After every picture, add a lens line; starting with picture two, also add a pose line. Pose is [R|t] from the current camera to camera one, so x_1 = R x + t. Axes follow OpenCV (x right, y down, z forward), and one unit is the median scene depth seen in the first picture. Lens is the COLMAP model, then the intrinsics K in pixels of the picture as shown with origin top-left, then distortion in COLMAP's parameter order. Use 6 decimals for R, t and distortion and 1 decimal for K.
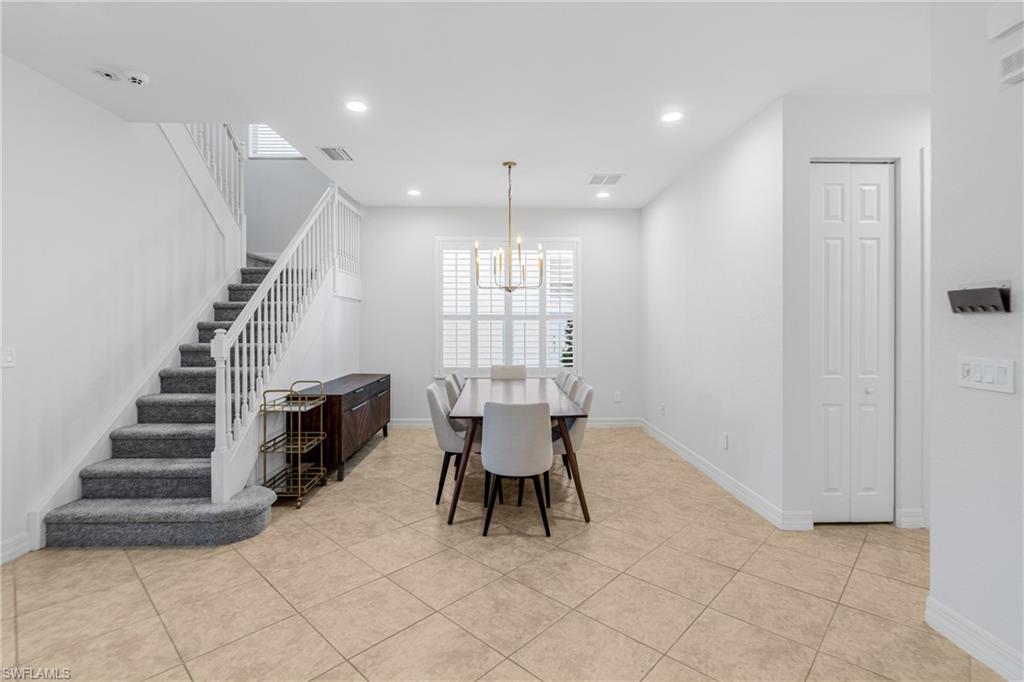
lens RADIAL K [[467.6, 0, 505.3], [0, 467.6, 333.4], [0, 0, 1]] dist [-0.002055, 0.000002]
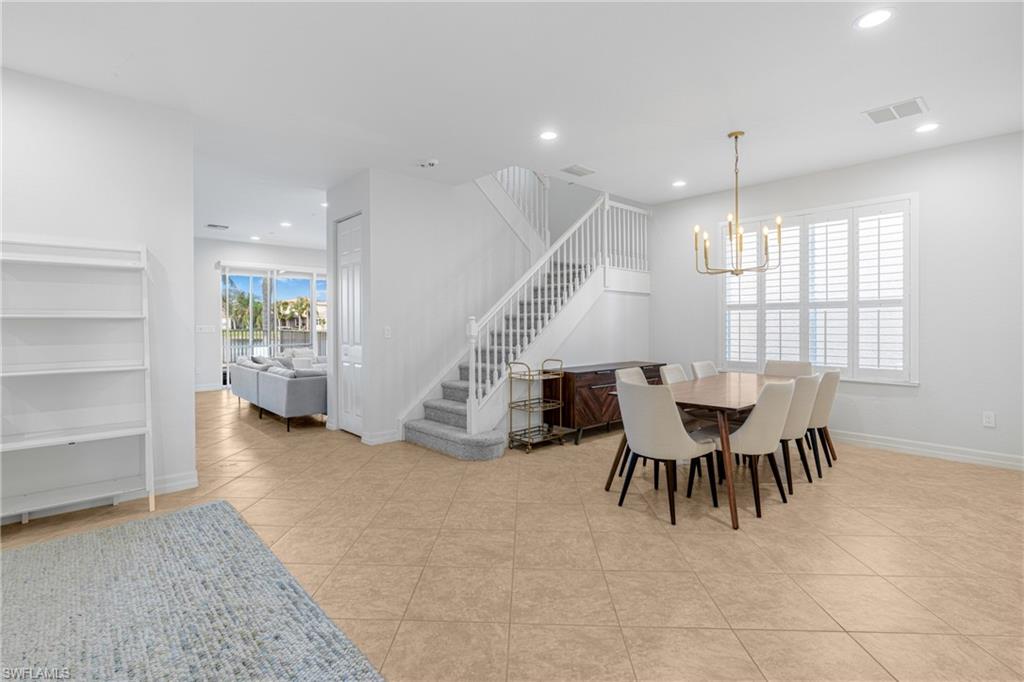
lens RADIAL K [[474.1, 0, 513.5], [0, 474.1, 341.9], [0, 0, 1]] dist [-0.001208, -0.000141]
pose [[0.671652, 0.025256, -0.740436, 0.512394], [-0.009201, 0.999626, 0.025751, 0.024679], [0.740810, -0.010483, 0.671633, 0.075597]]
